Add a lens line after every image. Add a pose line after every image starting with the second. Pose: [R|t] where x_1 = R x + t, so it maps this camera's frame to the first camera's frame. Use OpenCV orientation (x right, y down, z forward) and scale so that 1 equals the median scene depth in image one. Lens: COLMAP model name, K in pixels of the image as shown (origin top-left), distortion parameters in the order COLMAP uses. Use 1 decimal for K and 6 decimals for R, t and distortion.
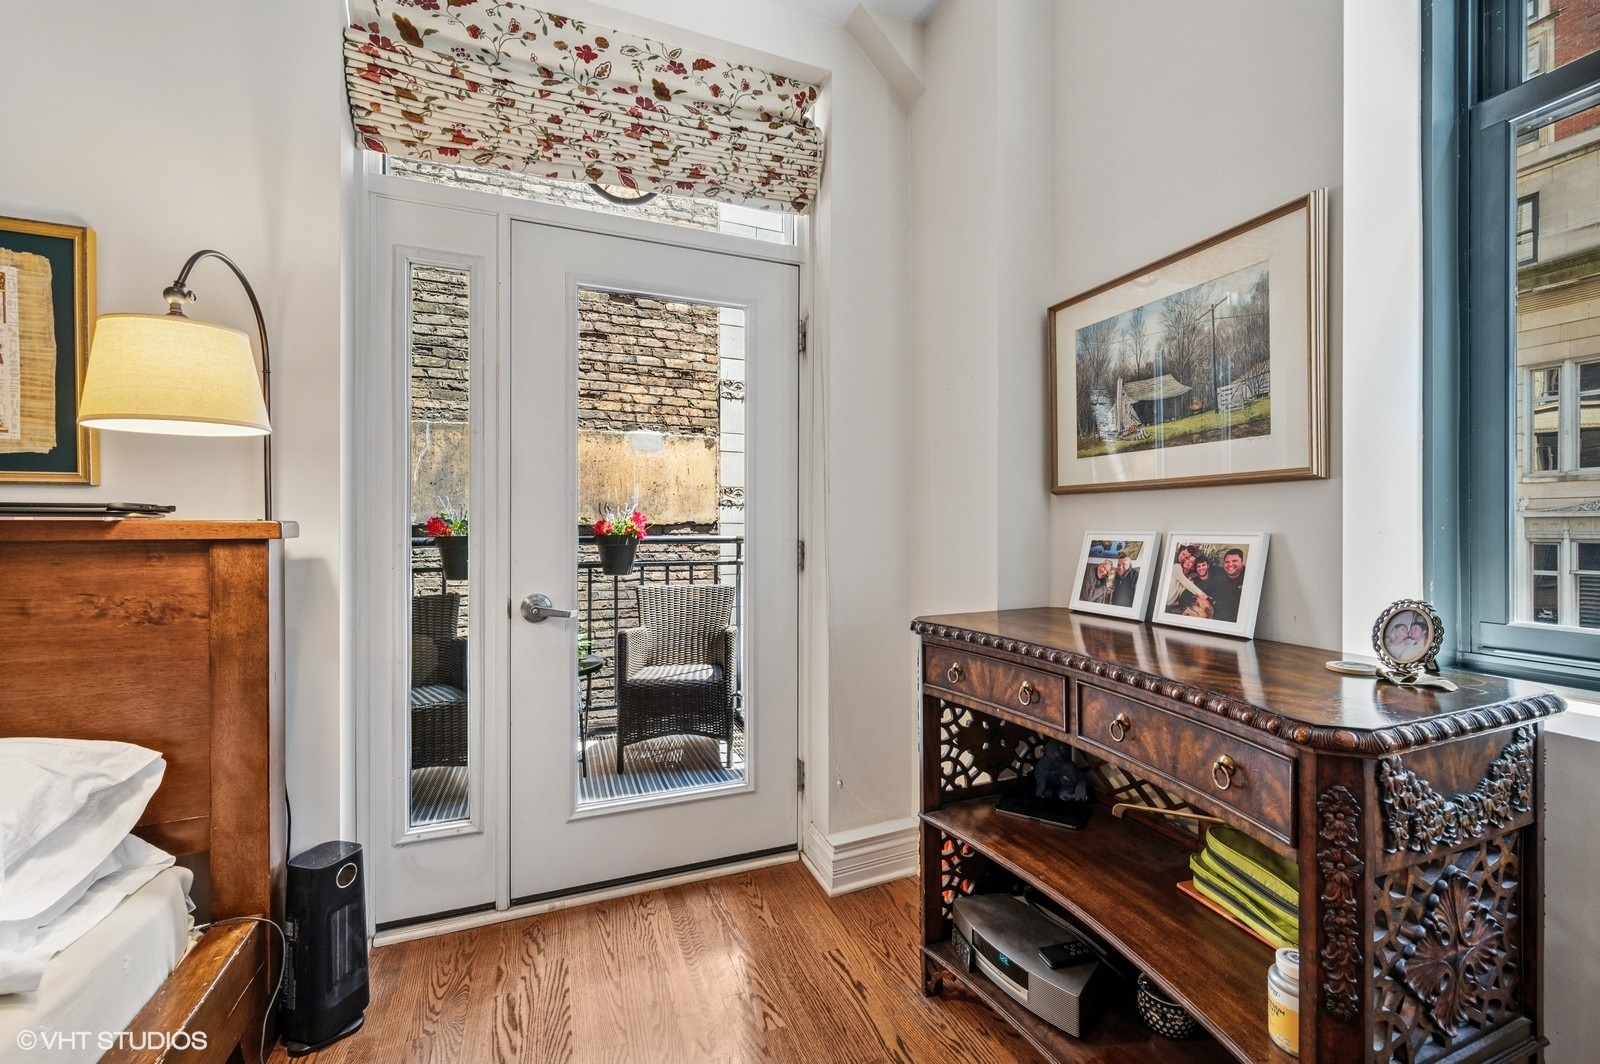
lens RADIAL K [[641.8, 0, 801.0], [0, 641.8, 526.6], [0, 0, 1]] dist [-0.002863, -0.000562]
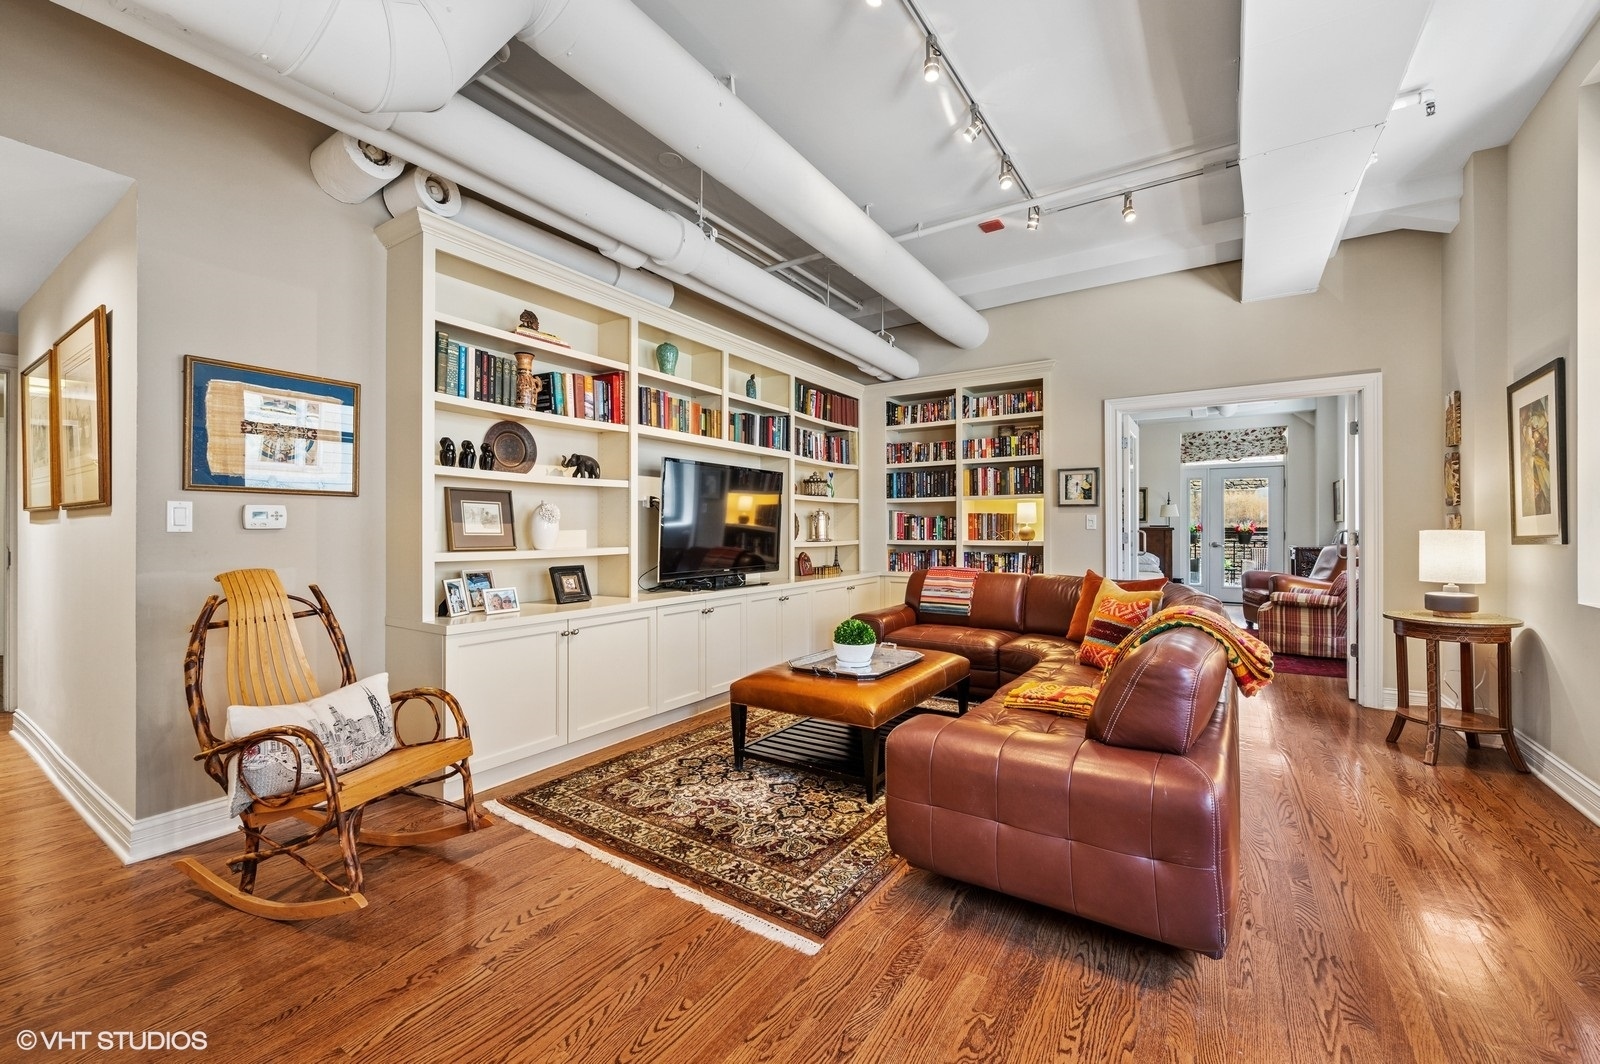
lens RADIAL K [[641.8, 0, 801.0], [0, 641.8, 526.6], [0, 0, 1]] dist [-0.002863, -0.000562]
pose [[0.568264, -0.001160, -0.822846, 1.920131], [-0.000950, 0.999997, -0.002066, -0.000410], [0.822846, 0.001956, 0.568261, -4.630973]]
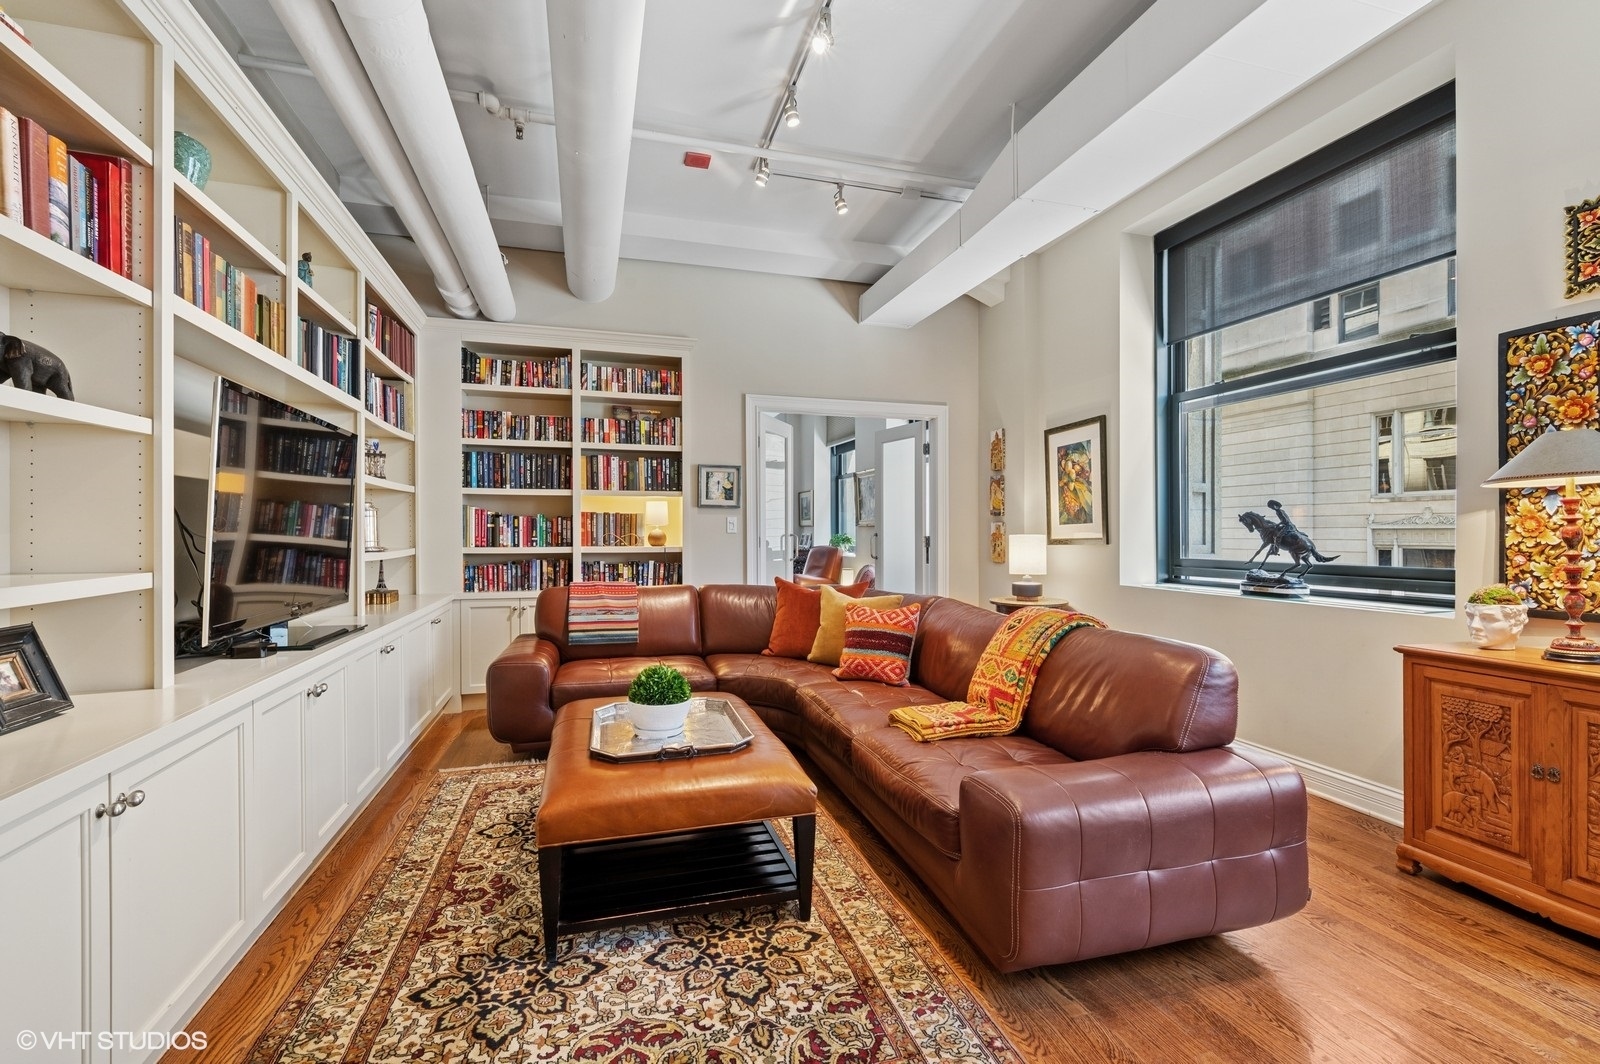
lens RADIAL K [[718.9, 0, 800.0], [0, 718.9, 532.0], [0, 0, 1]] dist [-0.002276, -0.000469]
pose [[0.995630, 0.005458, -0.093229, 0.918148], [-0.005578, 0.999984, -0.001026, 0.002021], [0.093222, 0.001542, 0.995644, -4.820295]]
